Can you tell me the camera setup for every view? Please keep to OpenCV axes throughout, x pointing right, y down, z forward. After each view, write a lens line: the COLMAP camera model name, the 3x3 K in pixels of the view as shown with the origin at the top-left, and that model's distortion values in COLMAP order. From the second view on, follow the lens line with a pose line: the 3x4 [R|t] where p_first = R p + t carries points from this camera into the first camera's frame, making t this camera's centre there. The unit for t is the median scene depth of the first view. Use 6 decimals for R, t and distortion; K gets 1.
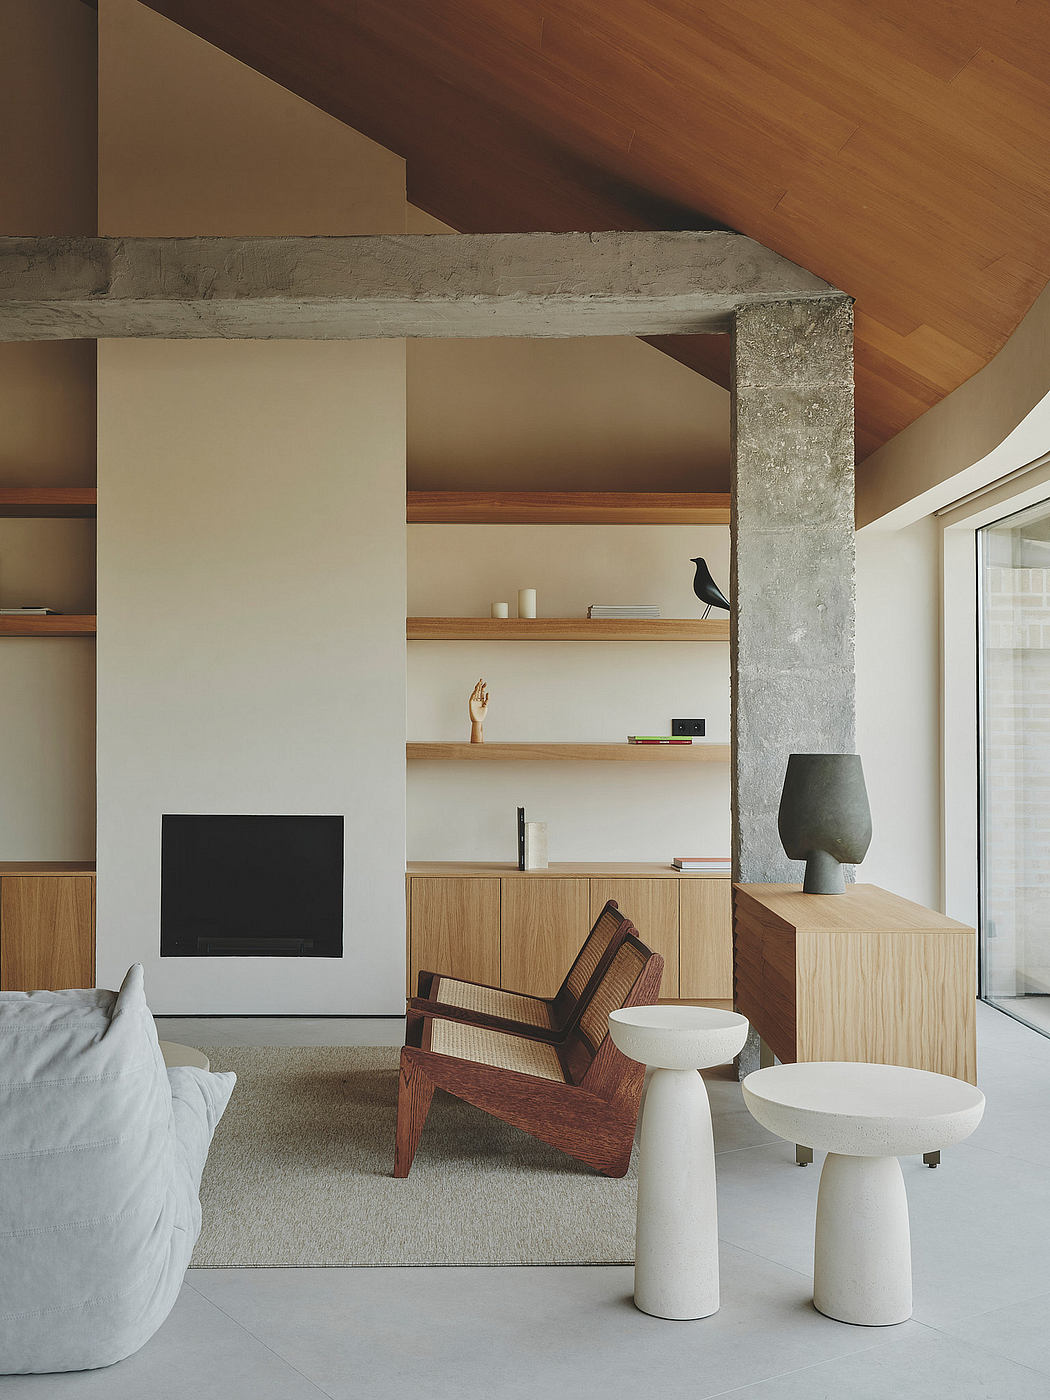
lens RADIAL K [[1421.1, 0, 525.0], [0, 1421.1, 700.0], [0, 0, 1]] dist [0.001179, 0.021500]
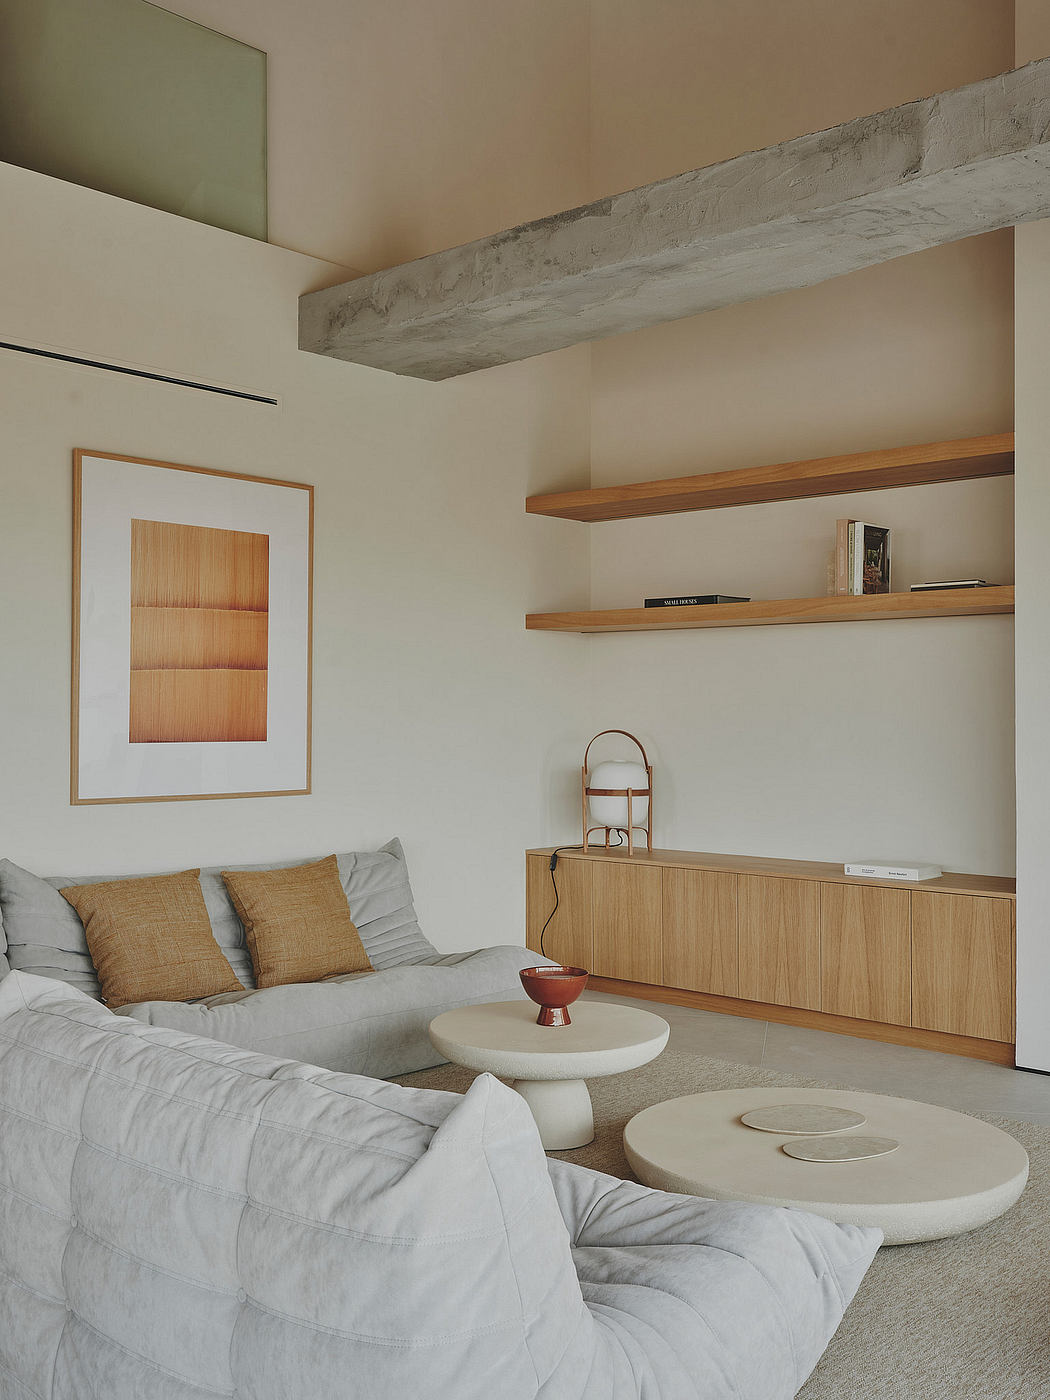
lens RADIAL K [[1421.1, 0, 525.0], [0, 1421.1, 700.0], [0, 0, 1]] dist [0.001179, 0.021500]
pose [[0.710105, -0.005999, -0.704070, 0.106051], [0.009115, 0.999958, 0.000673, 0.006100], [0.704037, -0.006896, 0.710130, 0.281917]]
